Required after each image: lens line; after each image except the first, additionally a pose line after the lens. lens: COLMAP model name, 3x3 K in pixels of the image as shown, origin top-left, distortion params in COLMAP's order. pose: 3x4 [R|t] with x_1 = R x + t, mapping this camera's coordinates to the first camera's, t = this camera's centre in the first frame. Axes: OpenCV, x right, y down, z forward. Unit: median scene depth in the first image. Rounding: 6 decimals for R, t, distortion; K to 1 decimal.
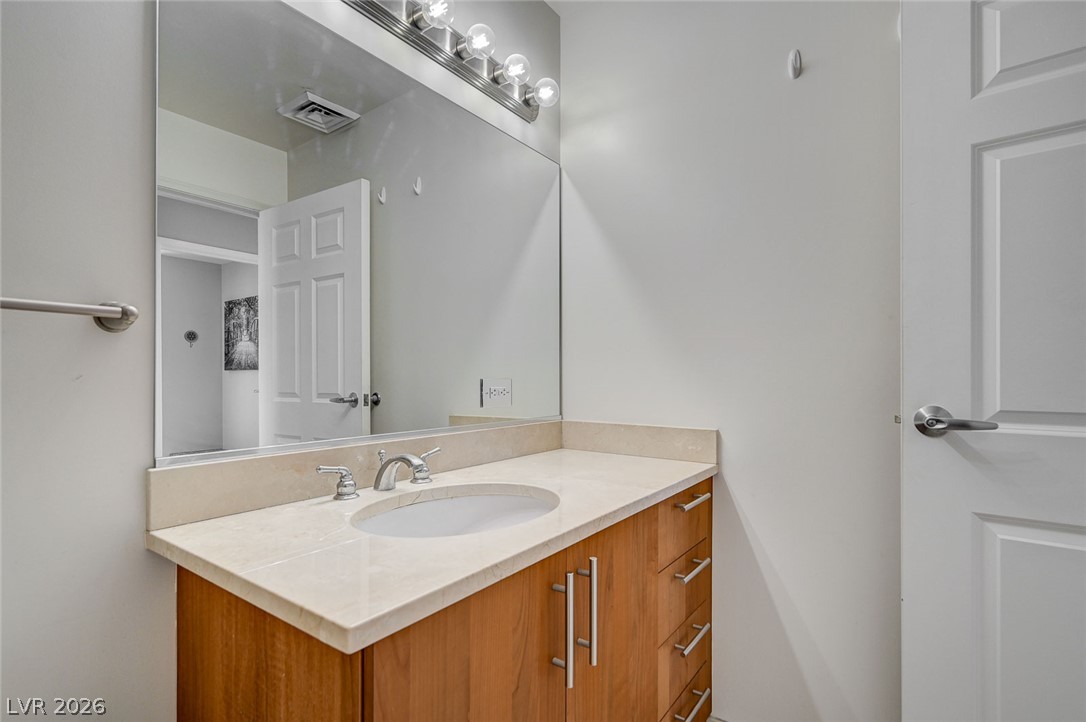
lens RADIAL K [[524.9, 0, 548.5], [0, 524.9, 375.8], [0, 0, 1]] dist [-0.000928, 0.000062]
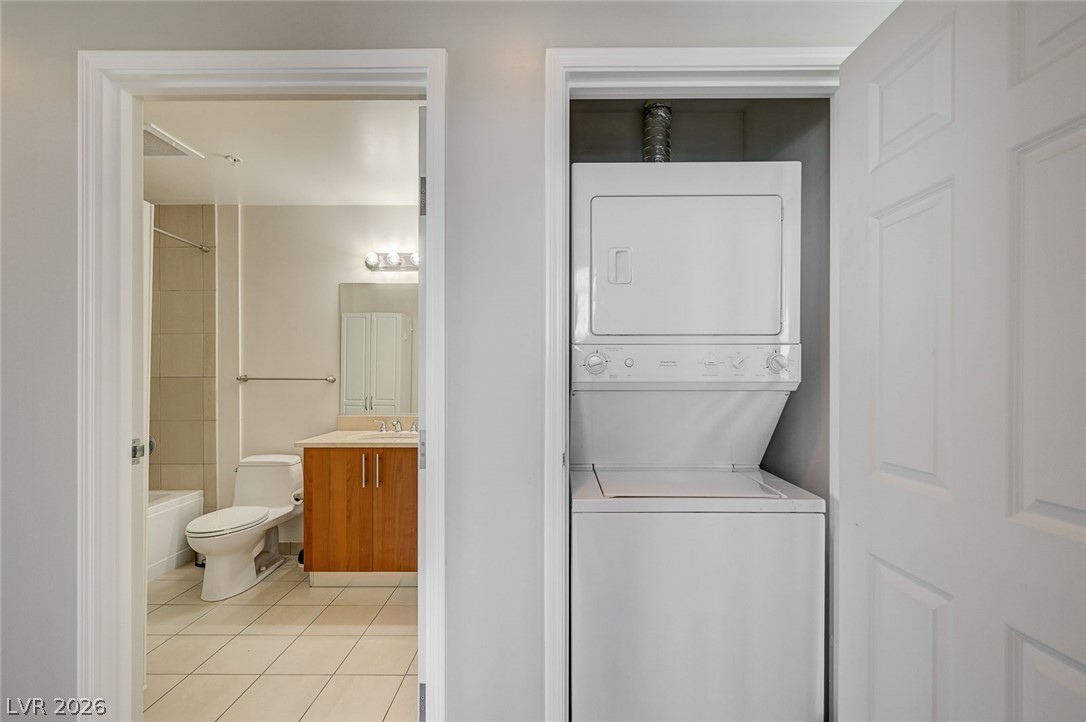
lens RADIAL K [[478.1, 0, 547.3], [0, 478.1, 377.6], [0, 0, 1]] dist [0.001222, 0.000098]
pose [[0.572316, 0.003190, -0.820027, 2.040155], [-0.001589, 0.999995, 0.002782, -0.082459], [0.820032, -0.000289, 0.572318, 0.132451]]
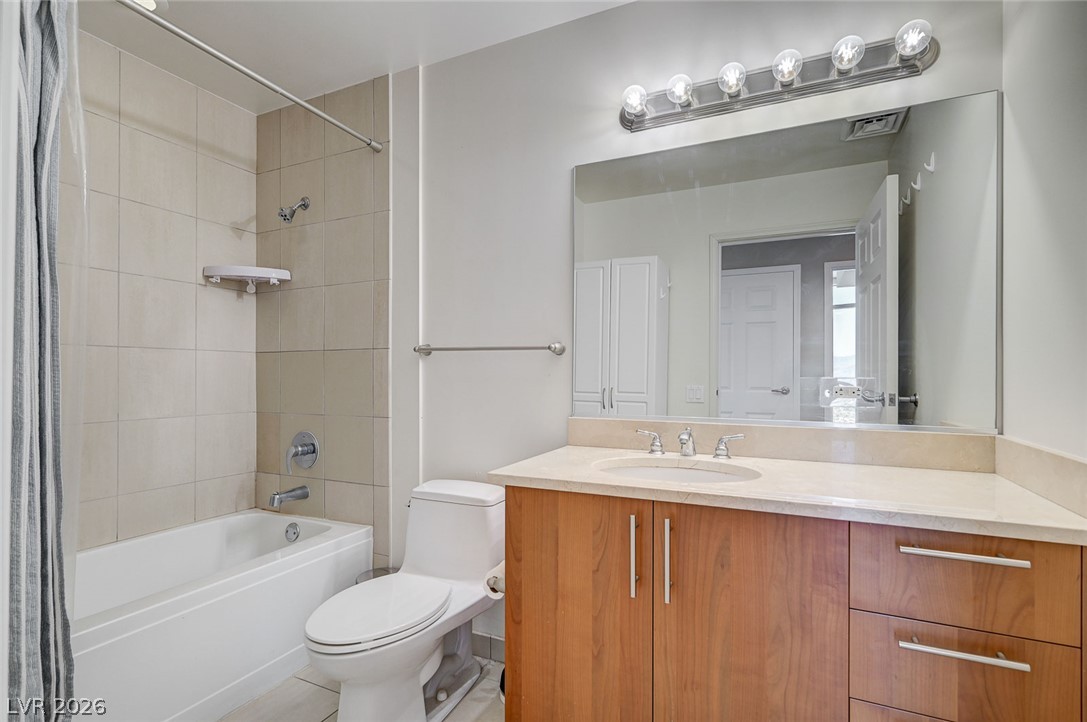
lens RADIAL K [[525.4, 0, 549.0], [0, 525.4, 375.8], [0, 0, 1]] dist [-0.000928, 0.000062]
pose [[0.178792, 0.003908, -0.983879, 0.873135], [-0.003553, 0.999988, 0.003326, 0.000734], [0.983880, 0.002901, 0.178804, 0.335588]]
